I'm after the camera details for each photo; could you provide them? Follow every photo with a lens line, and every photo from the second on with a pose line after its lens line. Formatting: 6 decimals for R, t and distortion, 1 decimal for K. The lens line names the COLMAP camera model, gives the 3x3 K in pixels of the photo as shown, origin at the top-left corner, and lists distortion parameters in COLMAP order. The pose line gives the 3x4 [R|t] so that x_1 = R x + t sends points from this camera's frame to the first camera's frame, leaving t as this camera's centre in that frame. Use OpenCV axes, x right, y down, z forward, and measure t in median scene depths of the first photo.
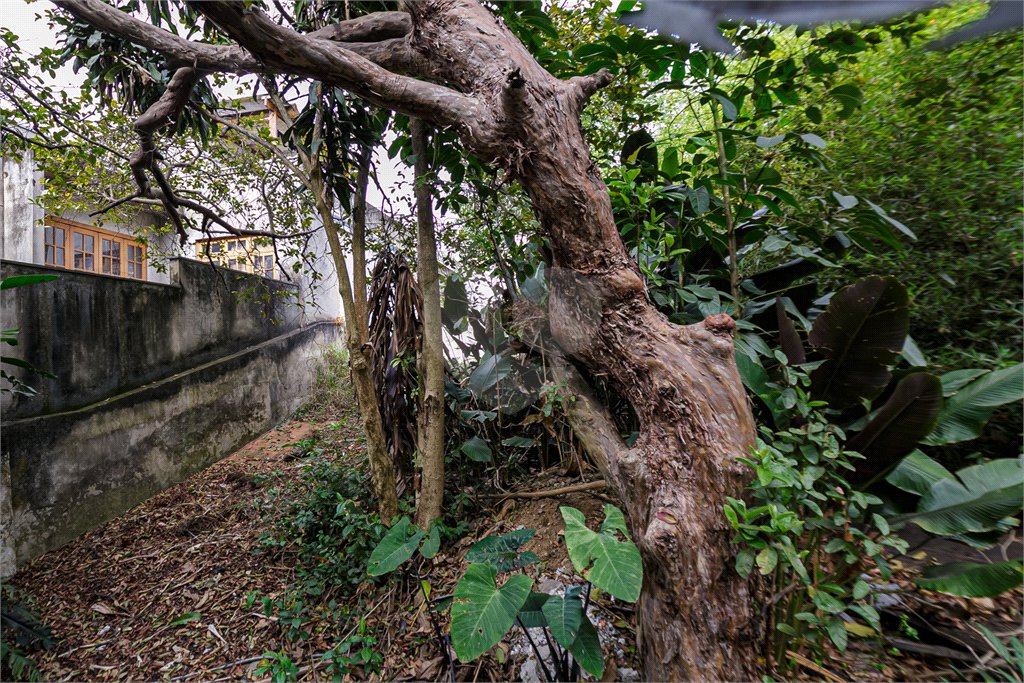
lens RADIAL K [[575.6, 0, 512.0], [0, 575.6, 341.5], [0, 0, 1]] dist [0.003263, -0.002373]
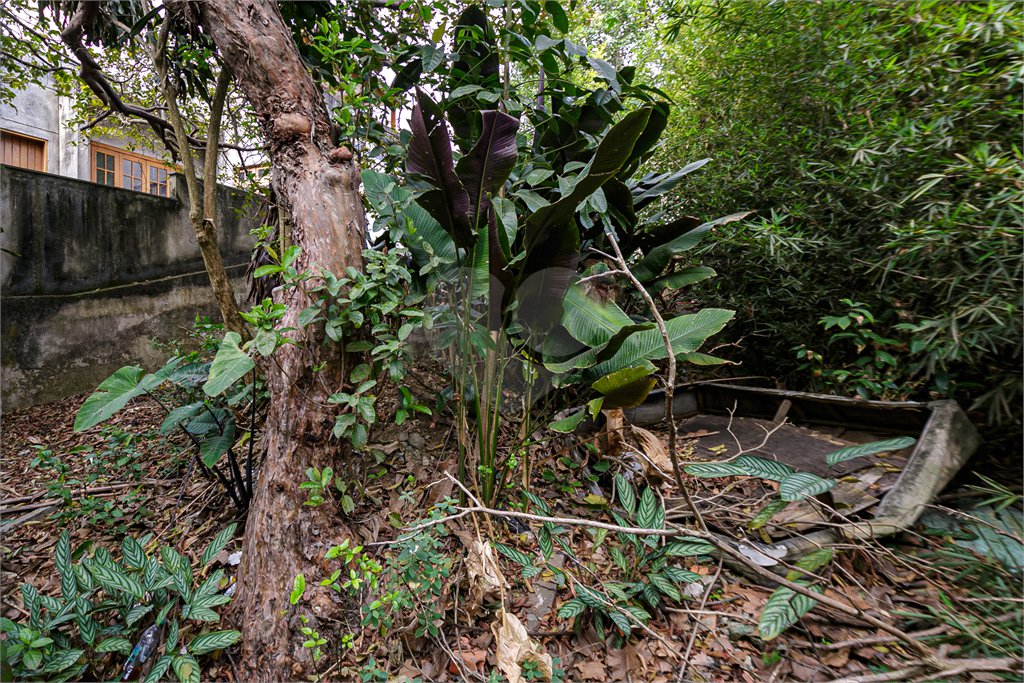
lens RADIAL K [[575.6, 0, 512.0], [0, 575.6, 341.5], [0, 0, 1]] dist [0.003263, -0.002373]
pose [[0.980007, 0.047703, -0.193158, 0.375142], [-0.033043, 0.996372, 0.078425, 0.089481], [0.196198, -0.070475, 0.978028, 0.006996]]
